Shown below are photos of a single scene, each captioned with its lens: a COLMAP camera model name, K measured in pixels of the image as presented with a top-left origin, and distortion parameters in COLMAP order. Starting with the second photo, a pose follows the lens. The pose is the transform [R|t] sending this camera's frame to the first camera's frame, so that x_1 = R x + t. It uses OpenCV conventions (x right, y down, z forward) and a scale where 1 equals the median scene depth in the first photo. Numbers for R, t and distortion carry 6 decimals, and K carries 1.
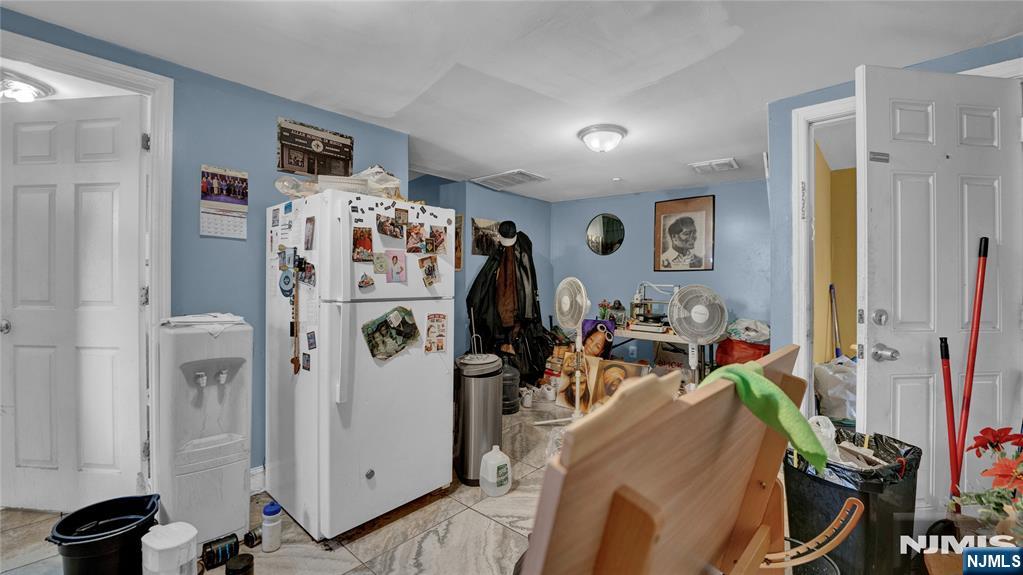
lens RADIAL K [[424.2, 0, 512.7], [0, 424.2, 285.3], [0, 0, 1]] dist [-0.015019, -0.000003]
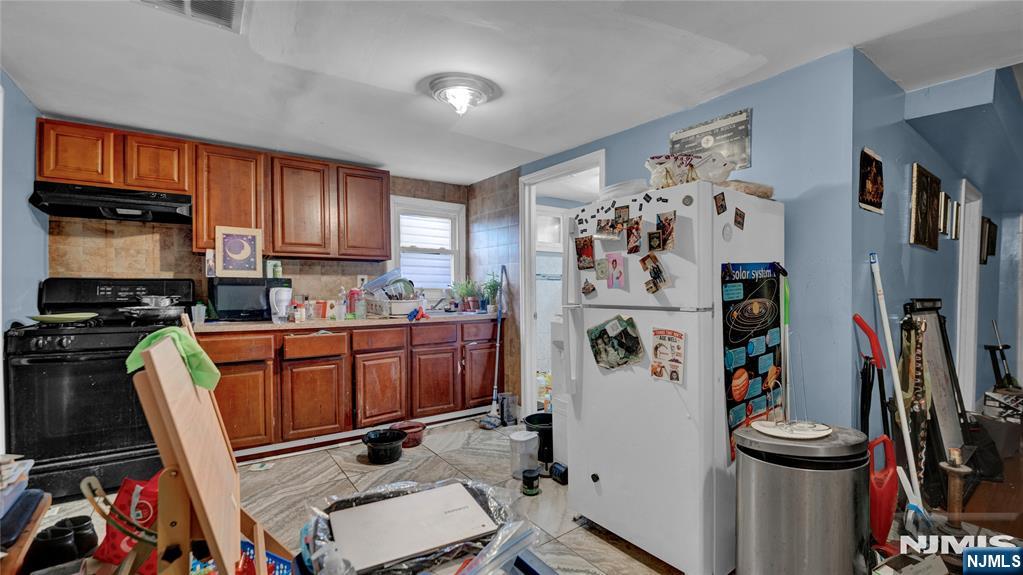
lens RADIAL K [[424.2, 0, 511.7], [0, 424.2, 292.5], [0, 0, 1]] dist [-0.015019, -0.000003]
pose [[-0.211511, 0.001834, -0.977374, 0.663001], [-0.001637, 0.999996, 0.002230, 0.000112], [0.977374, 0.002071, -0.211507, 0.966406]]
